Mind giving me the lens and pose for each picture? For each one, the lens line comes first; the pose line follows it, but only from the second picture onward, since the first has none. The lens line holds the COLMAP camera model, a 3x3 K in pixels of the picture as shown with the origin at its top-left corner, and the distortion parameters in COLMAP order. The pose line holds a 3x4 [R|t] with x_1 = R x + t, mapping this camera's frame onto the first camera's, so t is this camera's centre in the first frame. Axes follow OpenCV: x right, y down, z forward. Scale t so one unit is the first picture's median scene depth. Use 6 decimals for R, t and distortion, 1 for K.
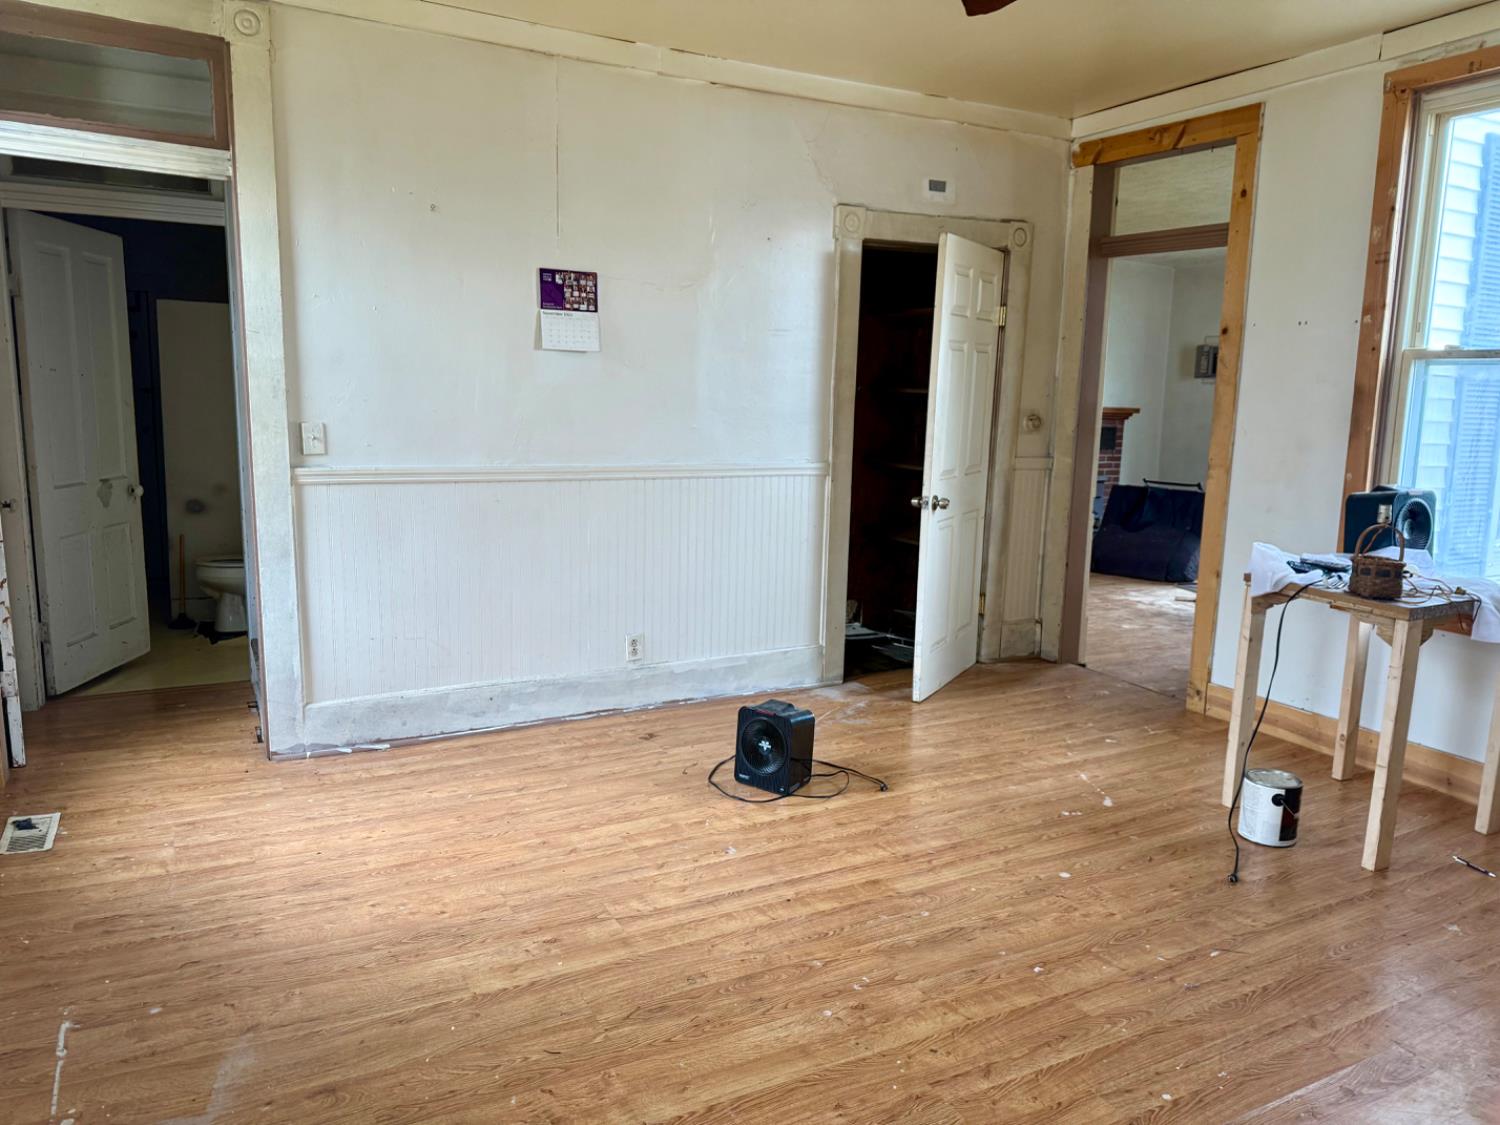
lens RADIAL K [[1068.4, 0, 746.0], [0, 1068.4, 559.5], [0, 0, 1]] dist [0.037719, -0.050306]
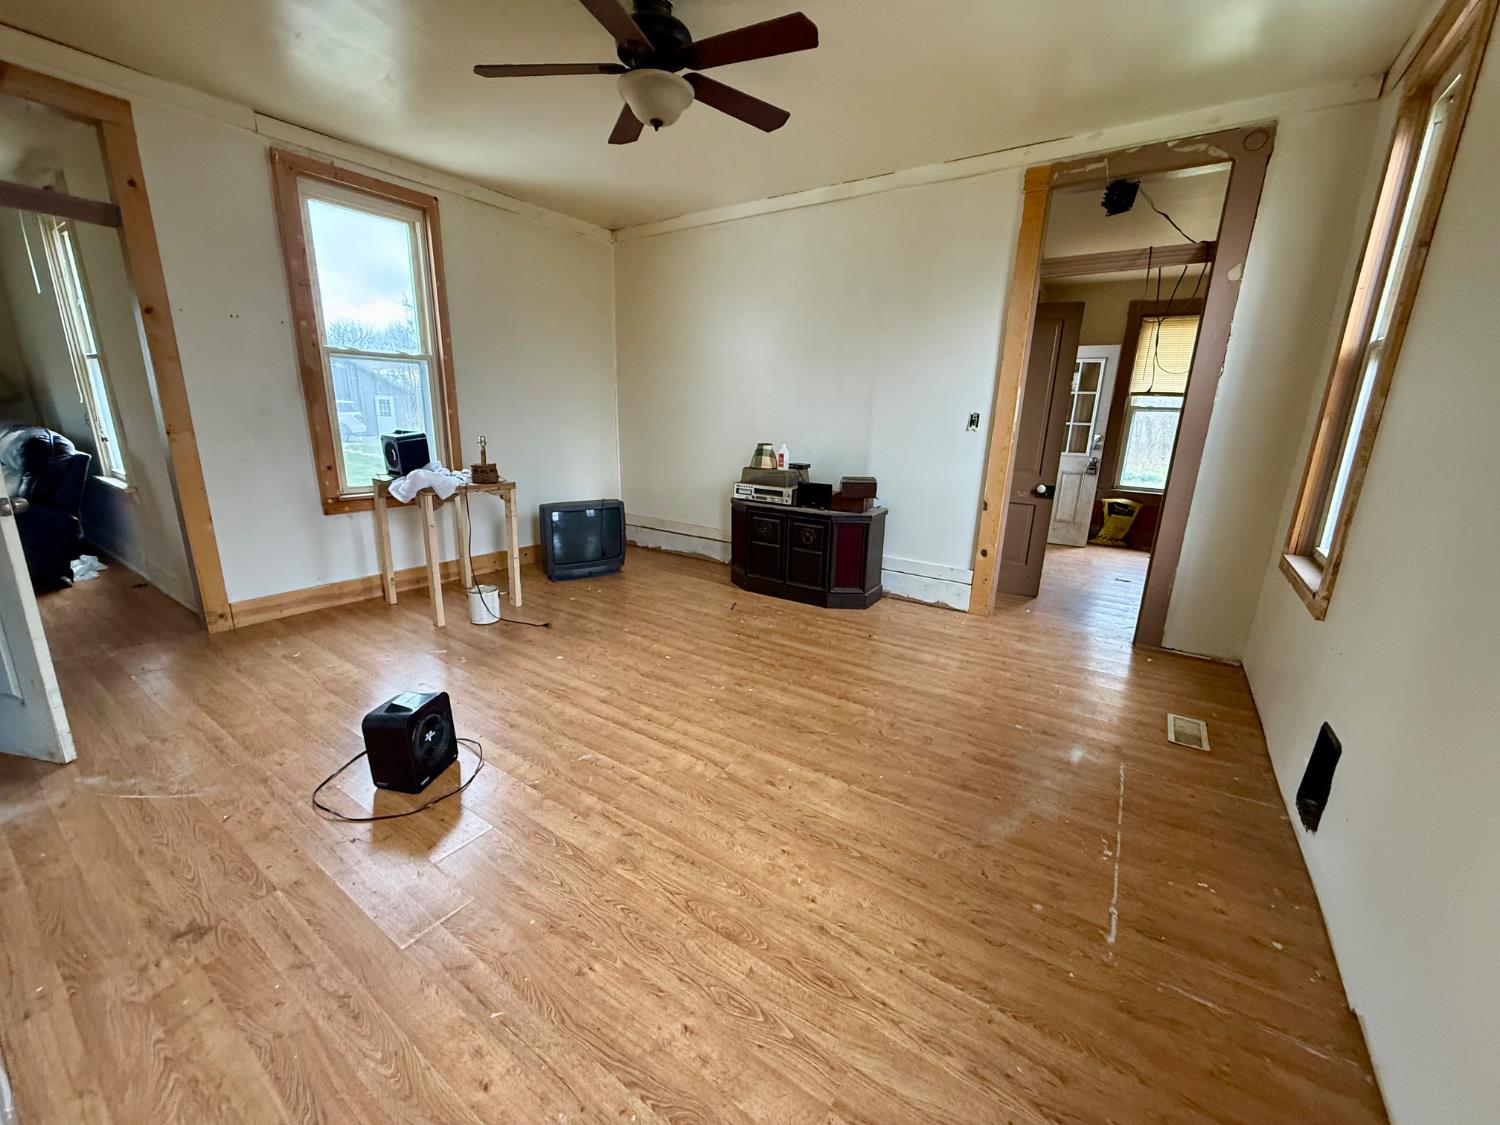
lens RADIAL K [[594.7, 0, 743.4], [0, 594.7, 561.6], [0, 0, 1]] dist [0.000781, 0.000338]
pose [[-0.465181, -0.252598, 0.848411, -0.718862], [0.102621, 0.936572, 0.335114, -0.175168], [-0.879247, 0.242953, -0.409753, 1.221605]]
